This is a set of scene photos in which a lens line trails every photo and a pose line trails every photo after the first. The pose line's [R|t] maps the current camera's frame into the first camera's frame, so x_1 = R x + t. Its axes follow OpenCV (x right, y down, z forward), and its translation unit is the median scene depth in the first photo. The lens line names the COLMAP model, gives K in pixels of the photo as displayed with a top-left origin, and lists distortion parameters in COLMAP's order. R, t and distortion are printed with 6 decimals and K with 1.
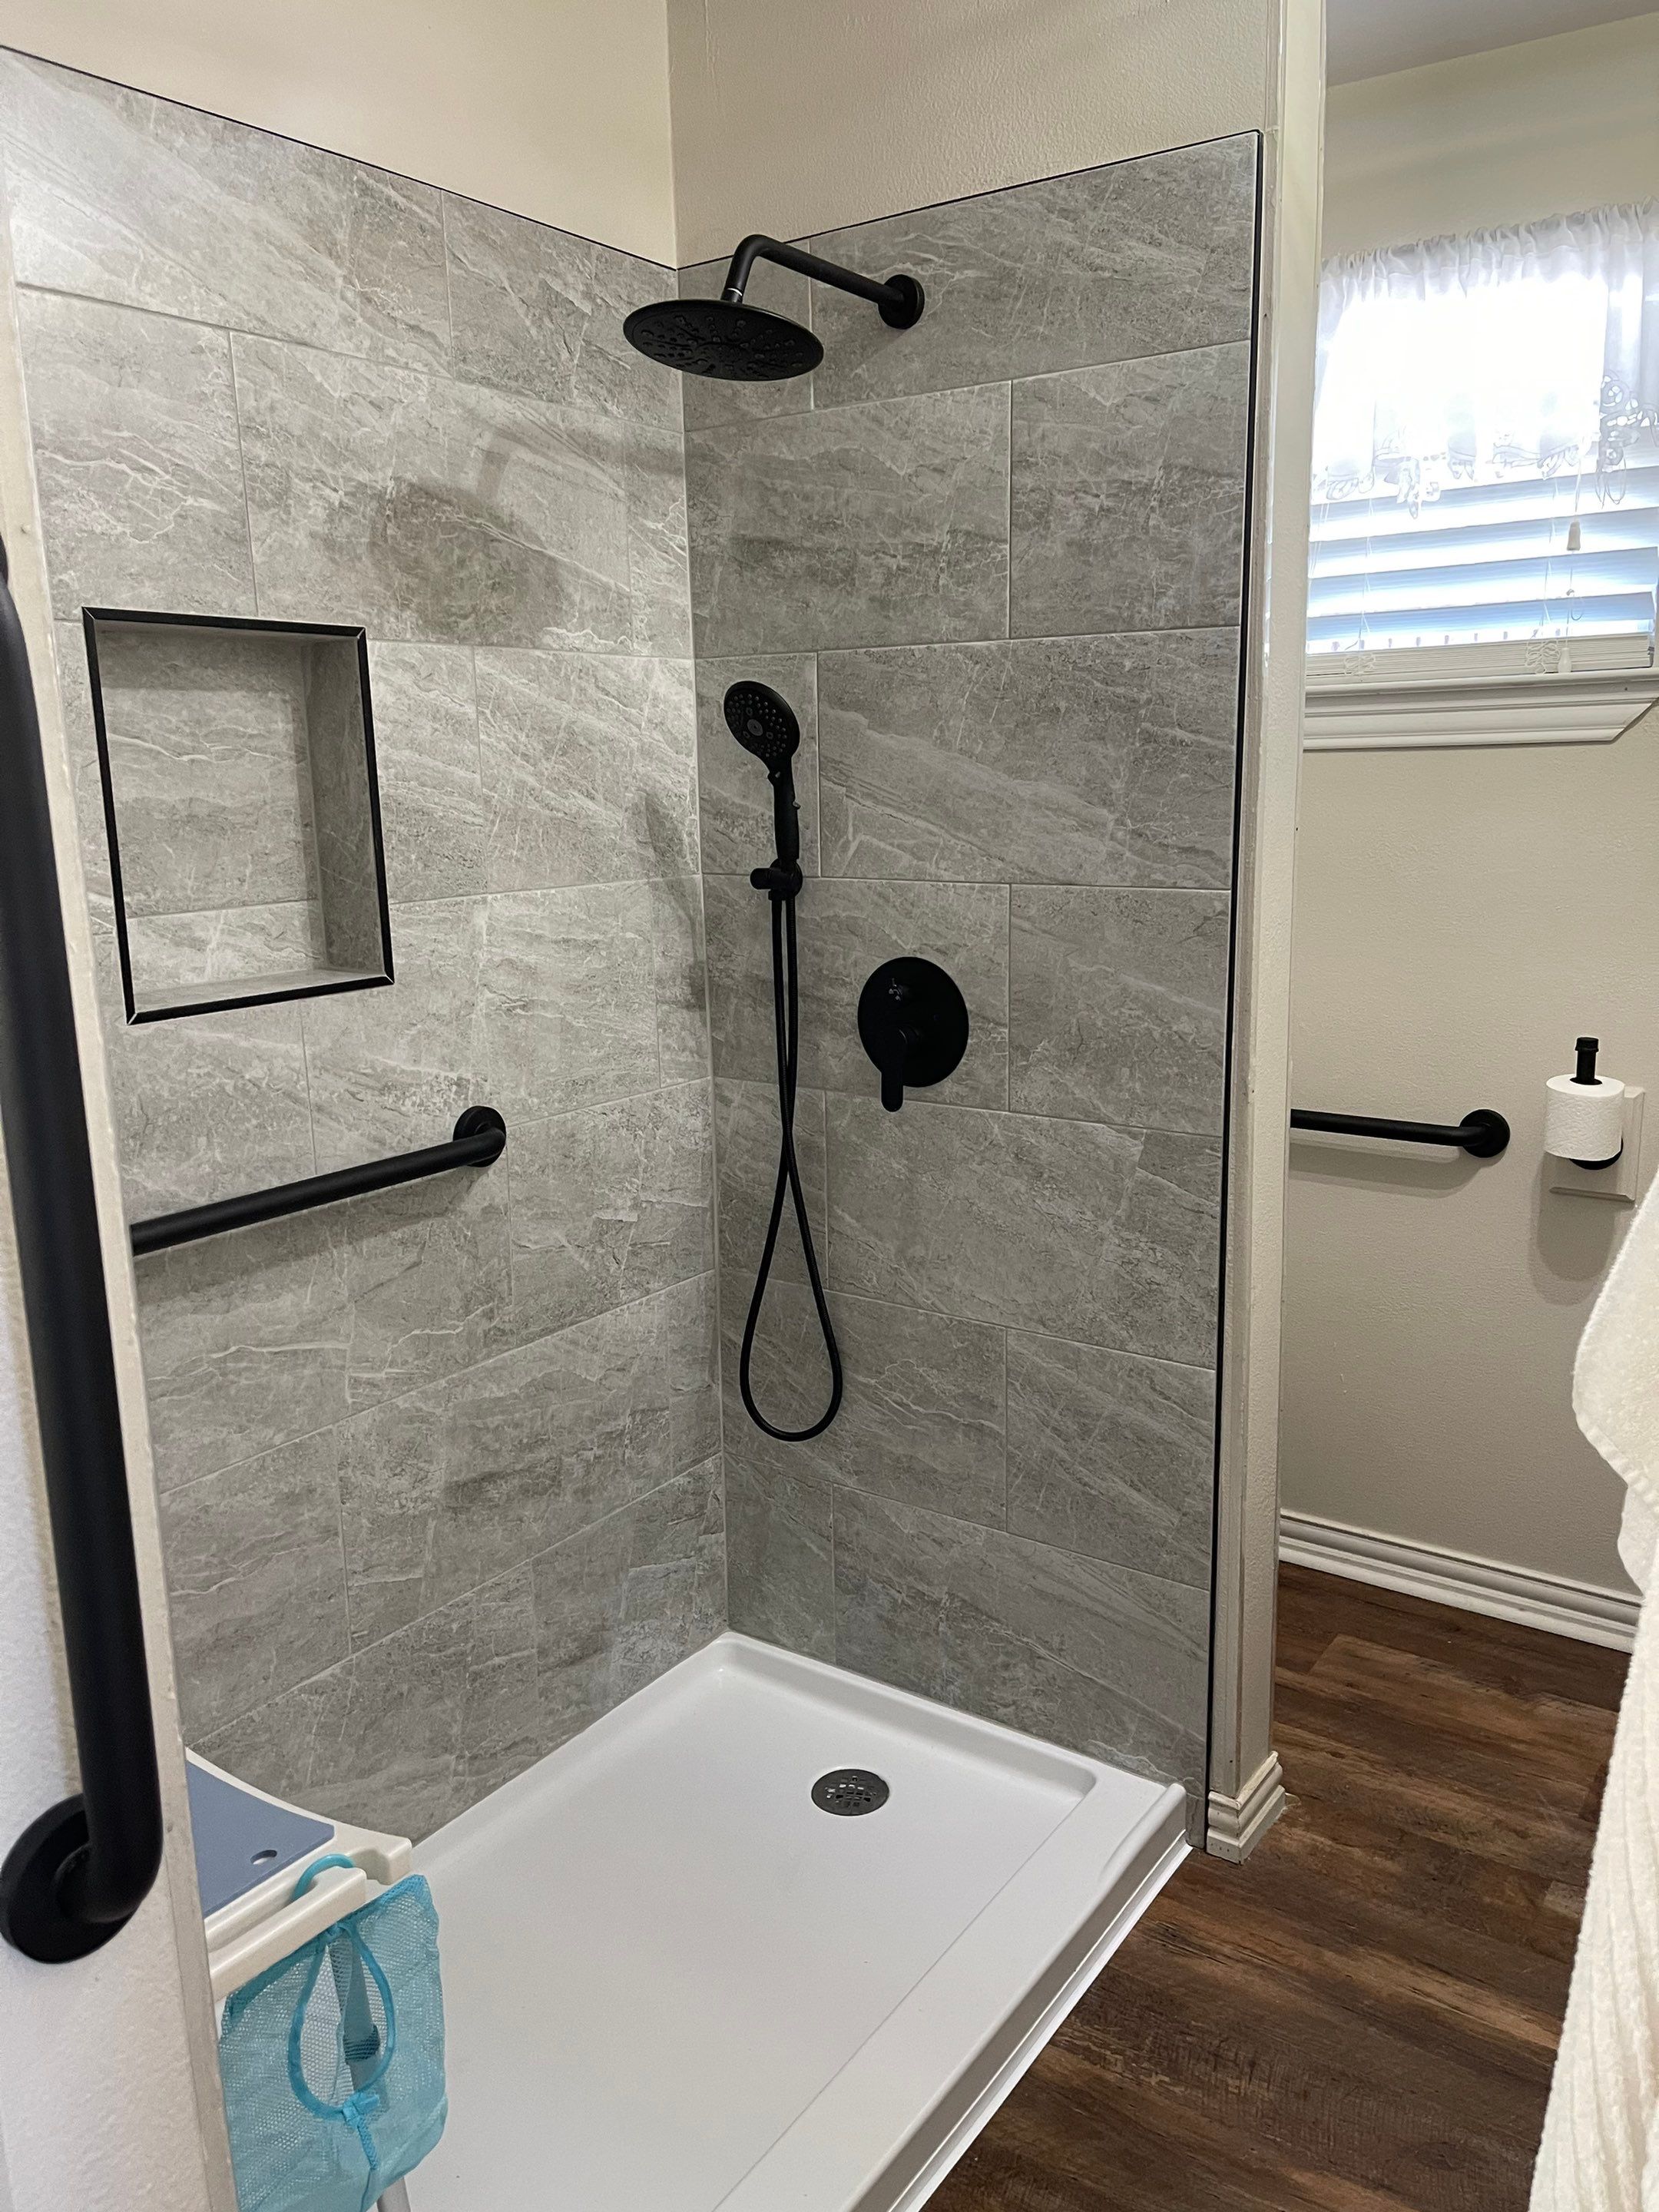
lens RADIAL K [[1650.6, 0, 829.5], [0, 1650.6, 1106.0], [0, 0, 1]] dist [0.042058, -0.053344]
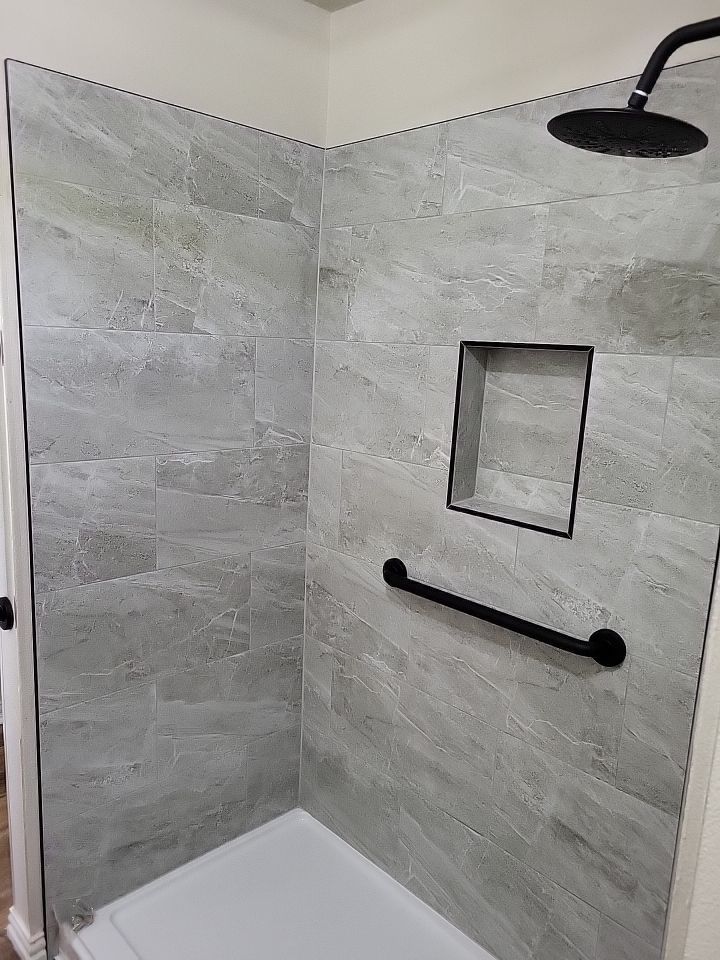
lens RADIAL K [[729.5, 0, 362.7], [0, 729.5, 492.4], [0, 0, 1]] dist [0.053552, -0.034281]
pose [[-0.195844, 0.208667, -0.958177, 0.524107], [-0.242921, 0.936321, 0.253559, -0.262296], [0.950071, 0.282420, -0.132683, 0.852646]]
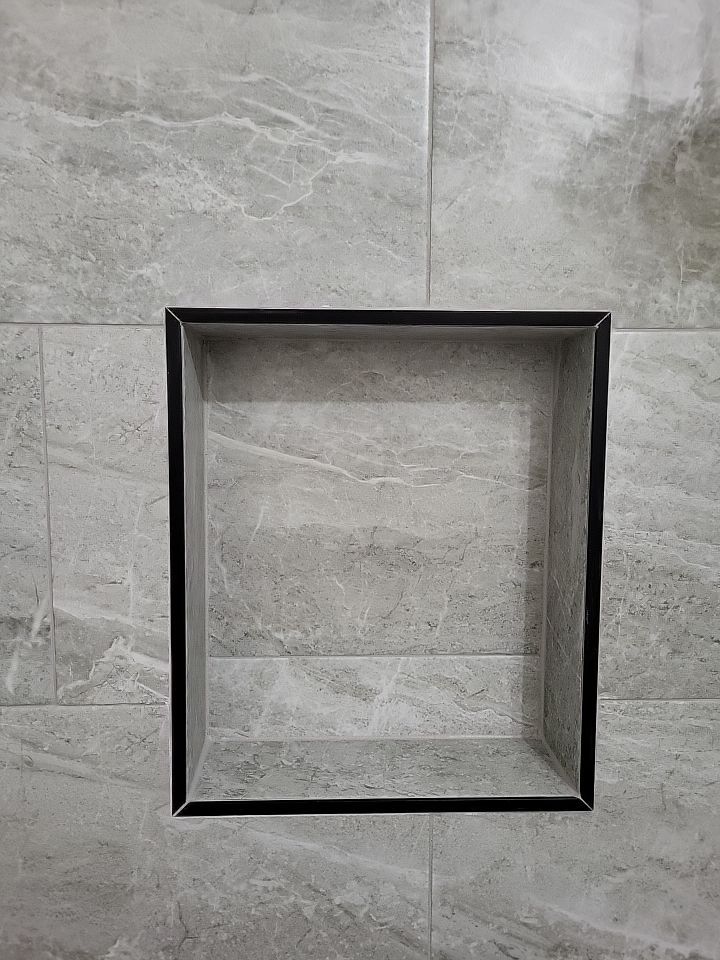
lens RADIAL K [[729.5, 0, 362.7], [0, 729.5, 492.4], [0, 0, 1]] dist [0.053552, -0.034281]
pose [[0.592594, 0.111828, -0.797701, -0.084479], [-0.180192, 0.983623, 0.004031, -0.184861], [0.785088, 0.141351, 0.603040, 0.698428]]
